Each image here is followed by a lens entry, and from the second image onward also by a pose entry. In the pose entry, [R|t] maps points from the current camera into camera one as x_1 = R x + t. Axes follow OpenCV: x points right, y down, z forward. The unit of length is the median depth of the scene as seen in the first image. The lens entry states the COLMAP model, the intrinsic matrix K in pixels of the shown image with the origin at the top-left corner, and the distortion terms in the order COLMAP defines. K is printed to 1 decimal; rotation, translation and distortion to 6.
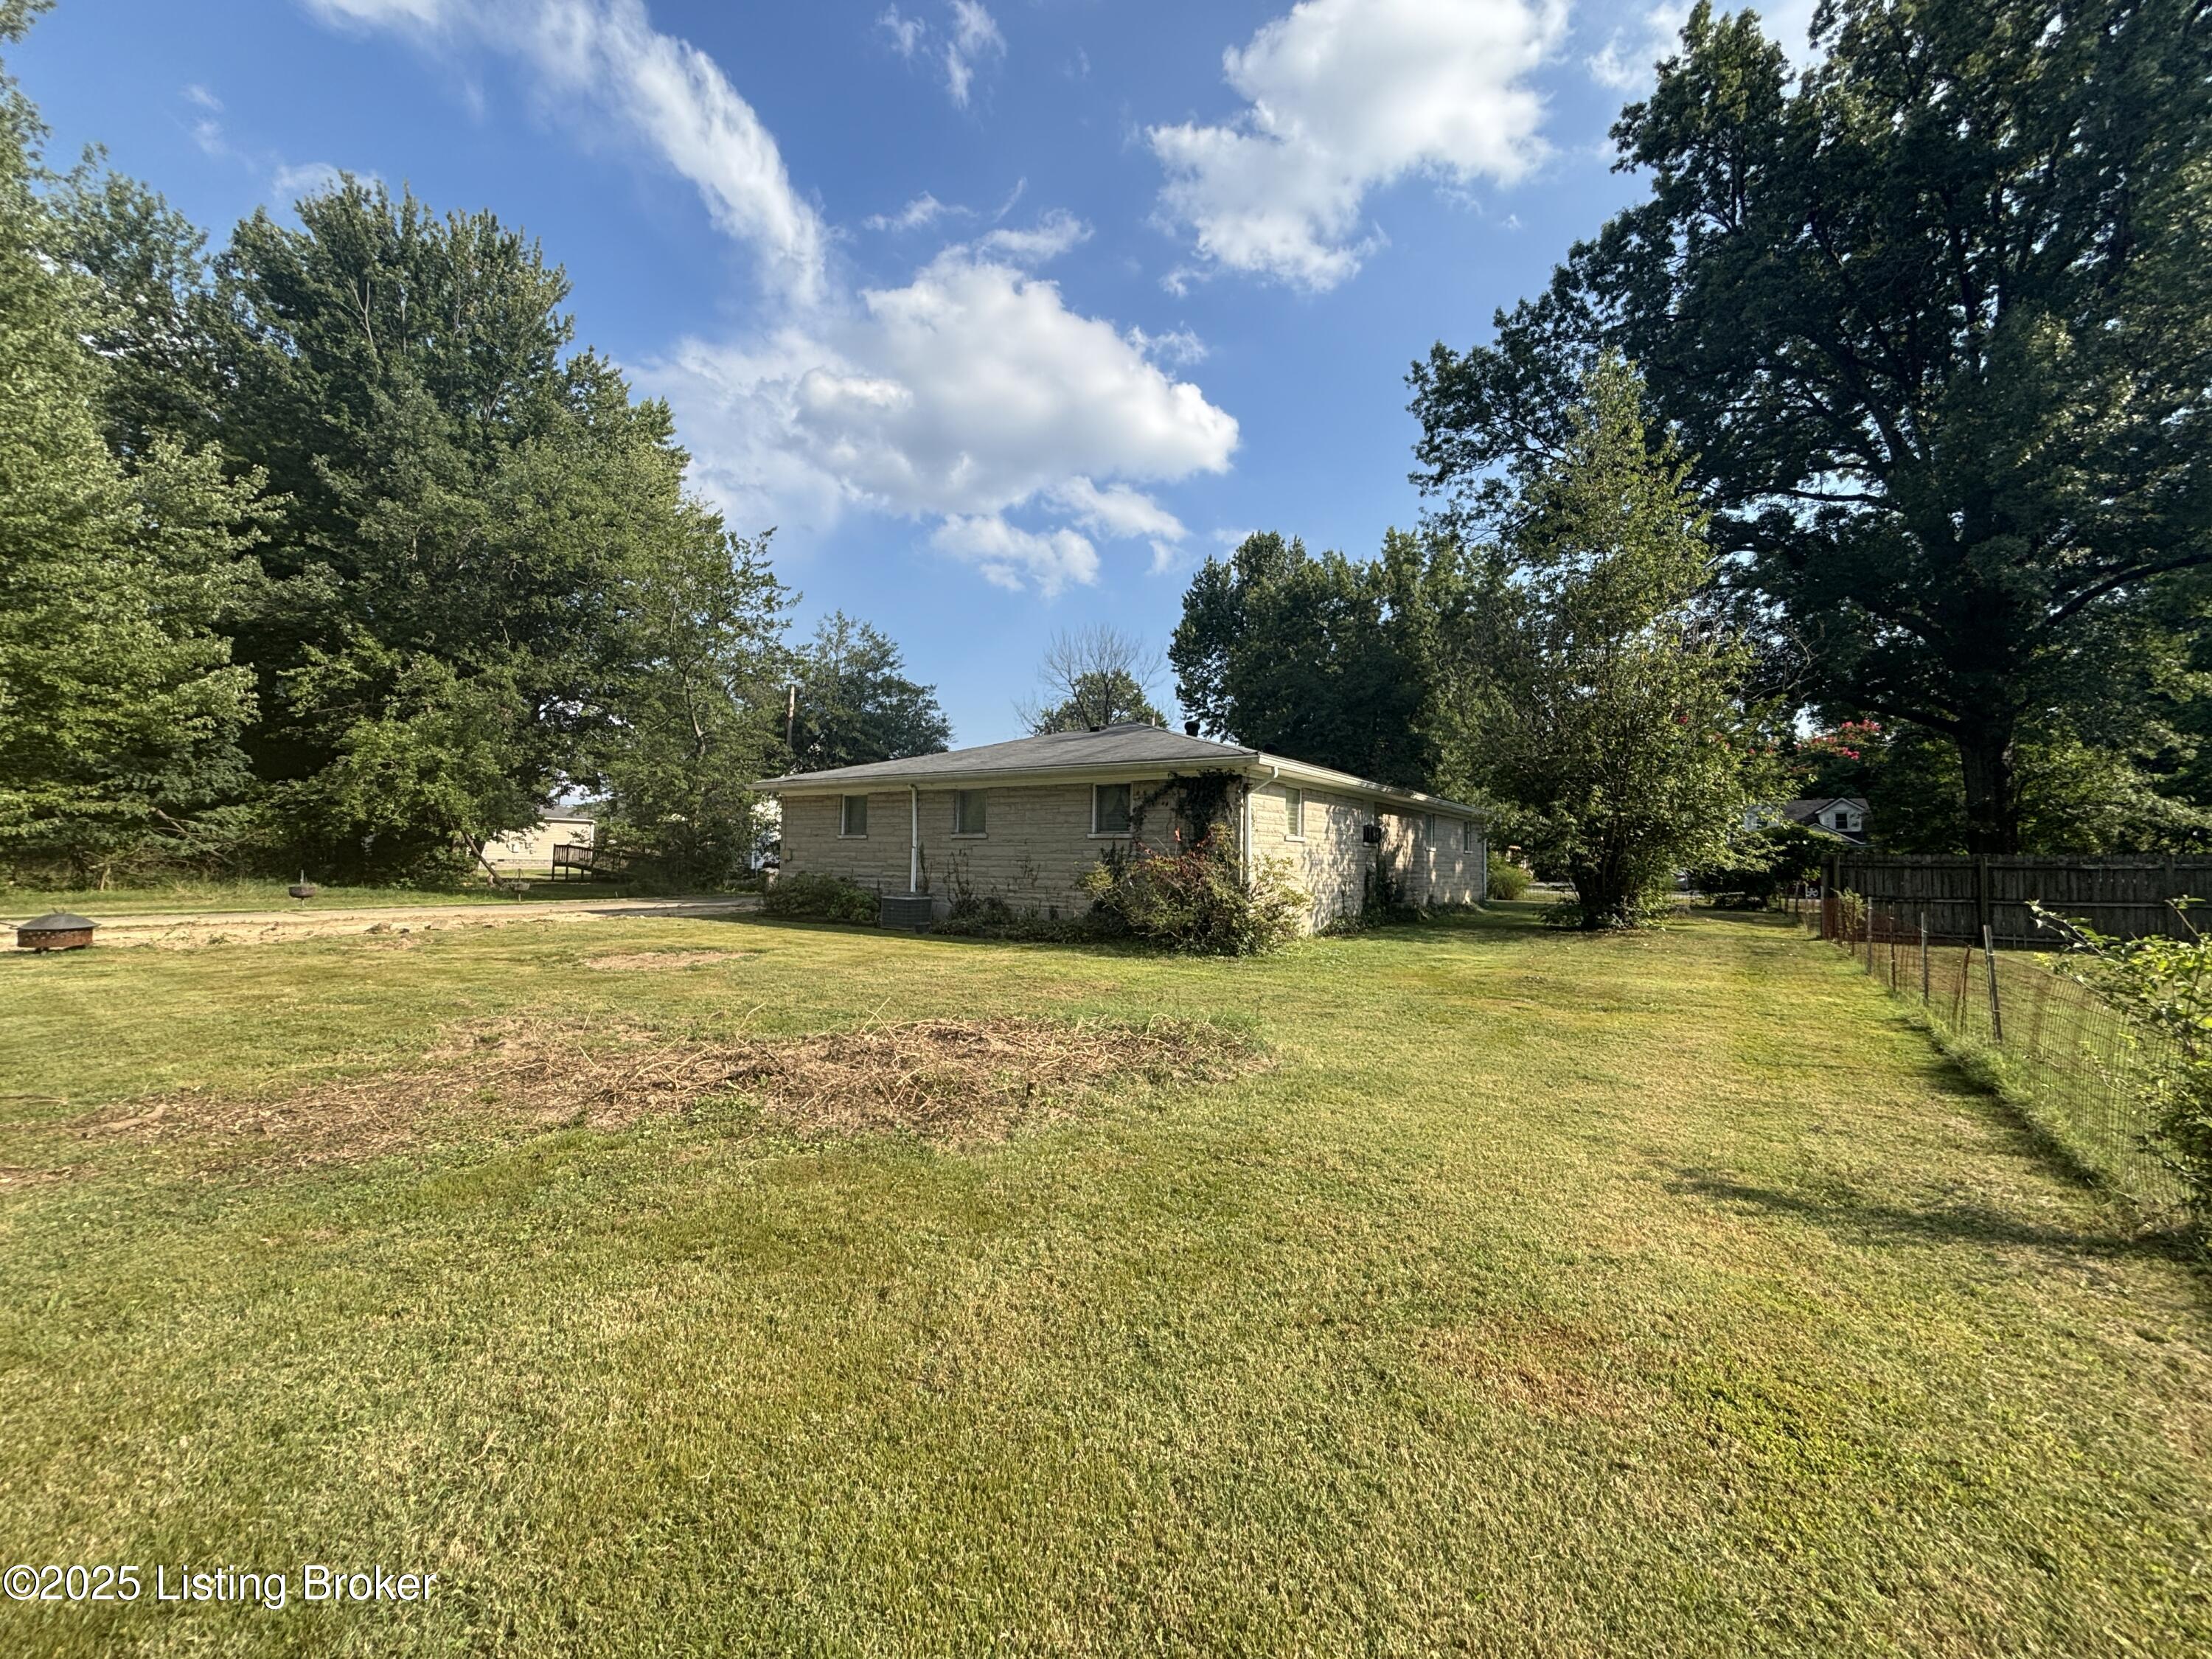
lens RADIAL K [[898.7, 0, 1123.2], [0, 898.7, 840.0], [0, 0, 1]] dist [0.028015, -0.000316]
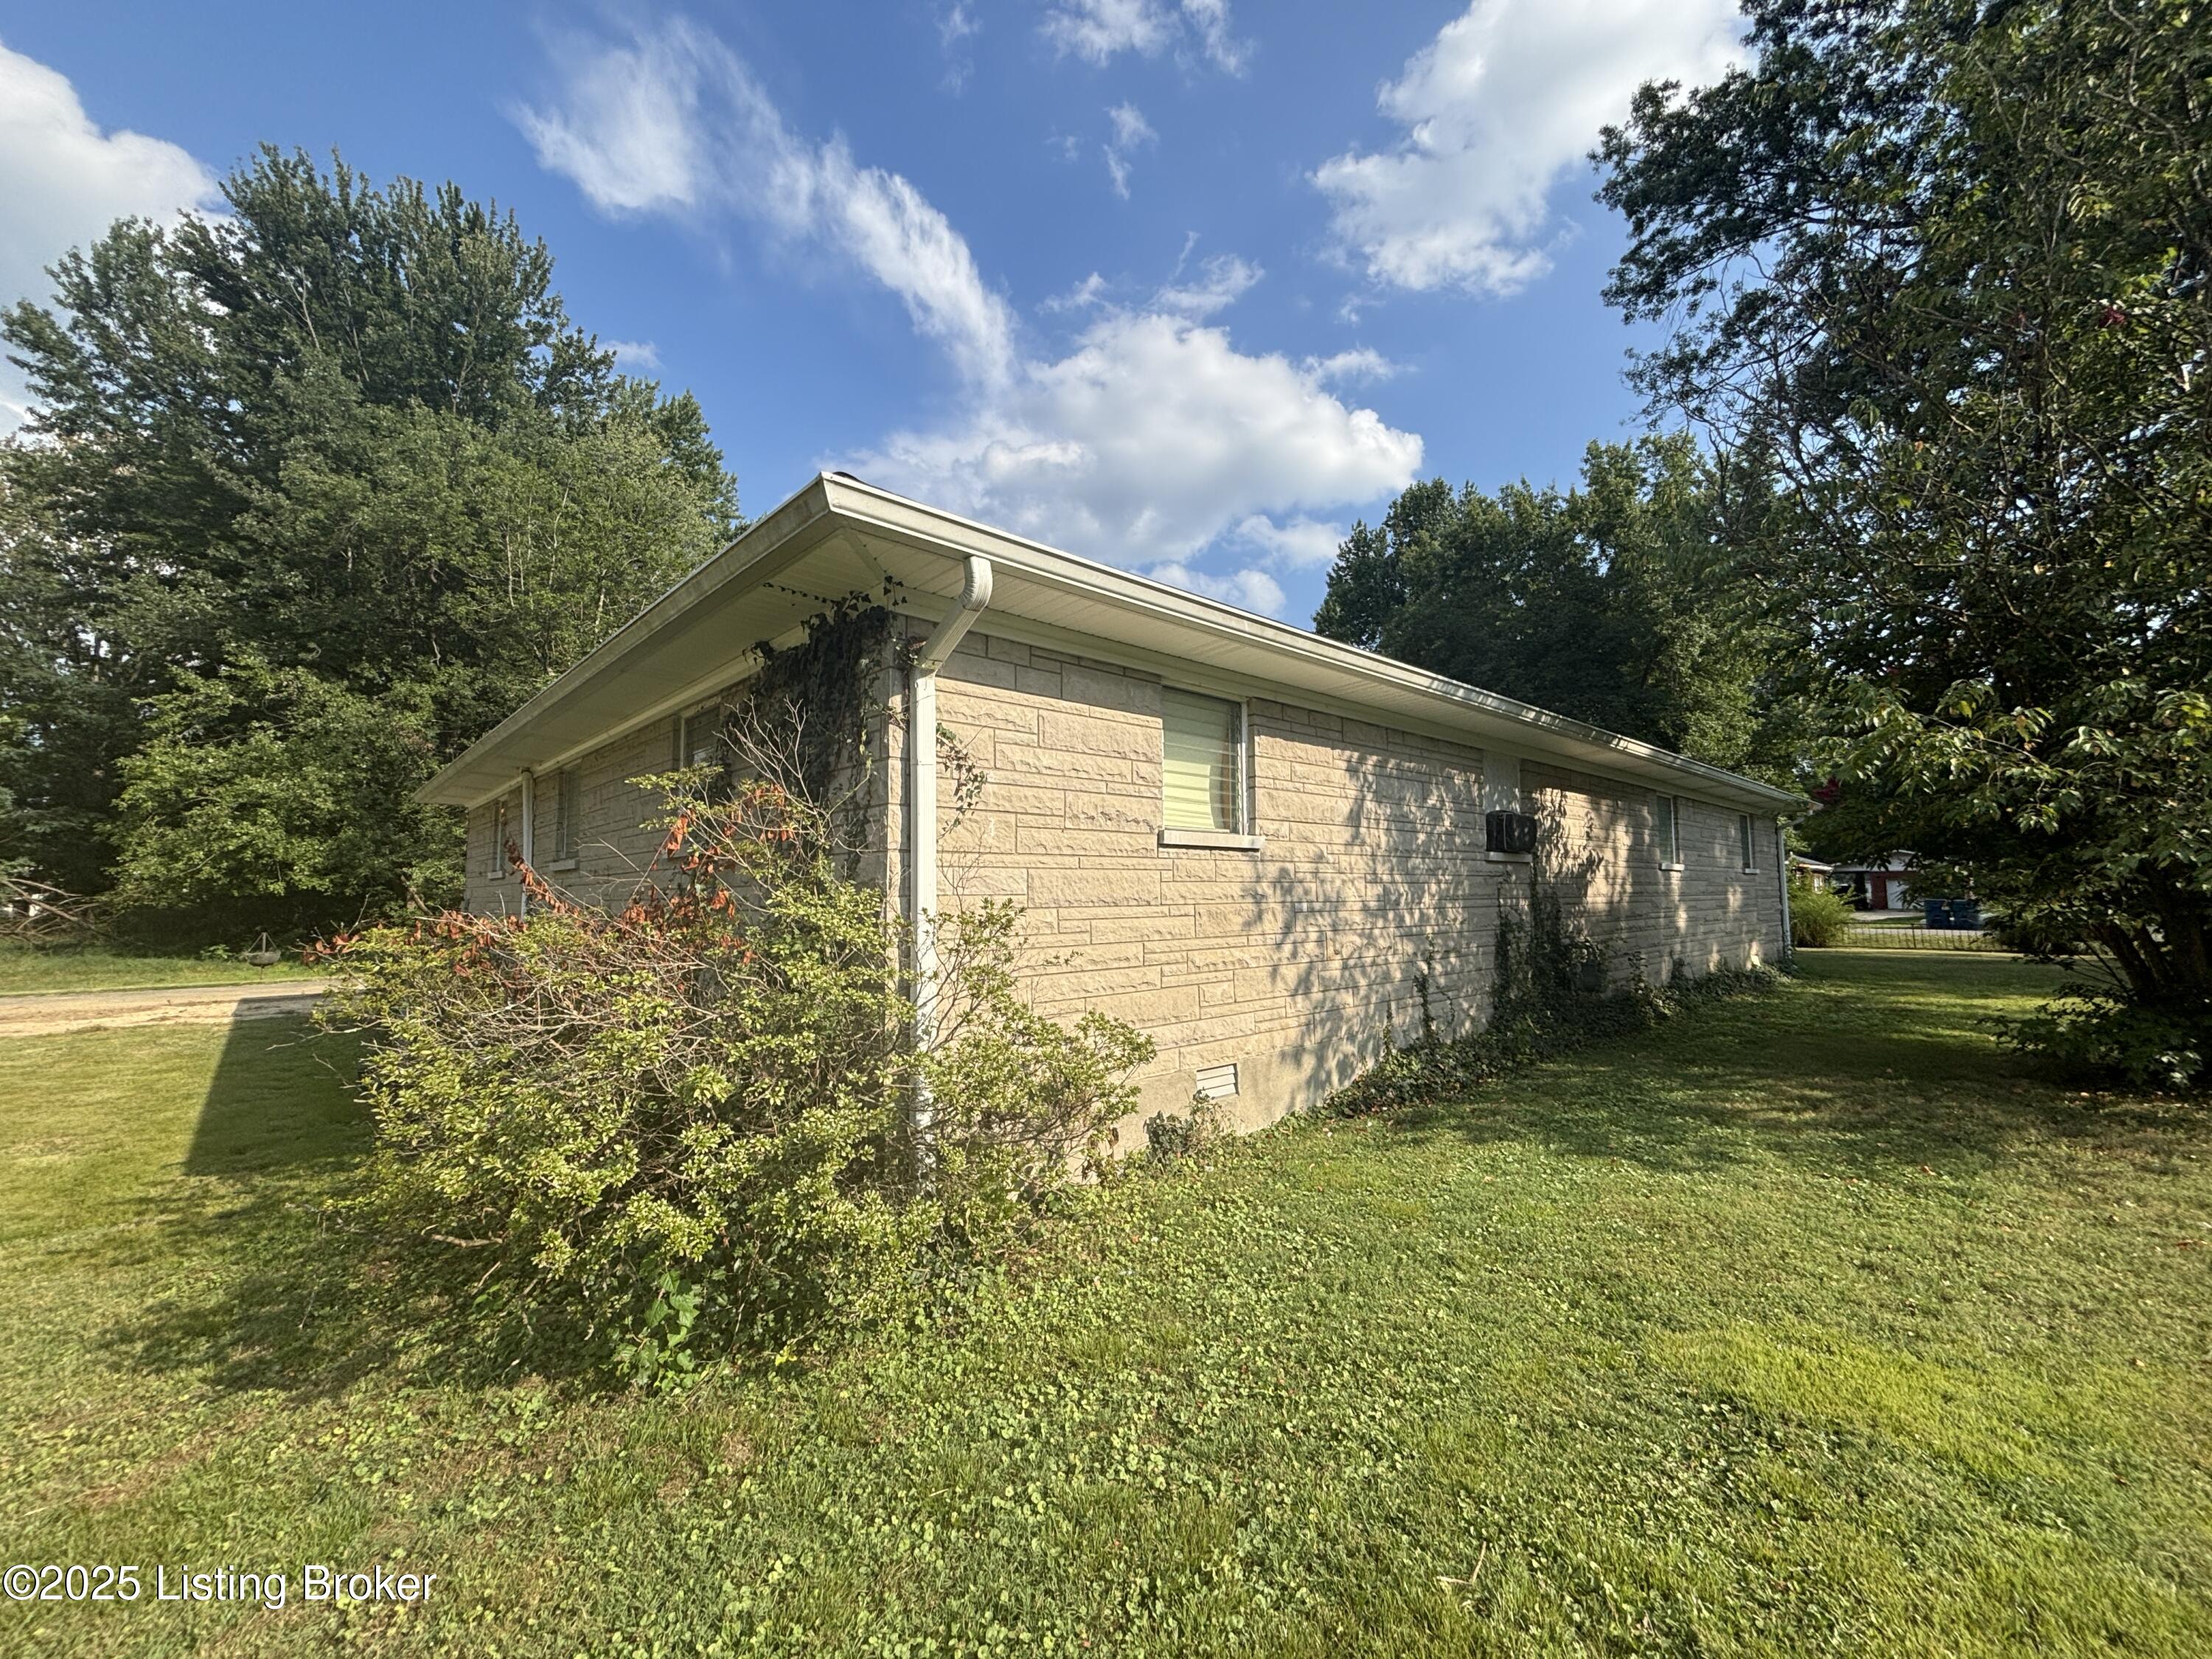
lens RADIAL K [[898.7, 0, 1107.3], [0, 898.7, 835.9], [0, 0, 1]] dist [0.028015, -0.000316]
pose [[0.973901, -0.038185, -0.223739, 0.100237], [0.028153, 0.998457, -0.047856, 0.005565], [0.225222, 0.040308, 0.973473, 0.293315]]
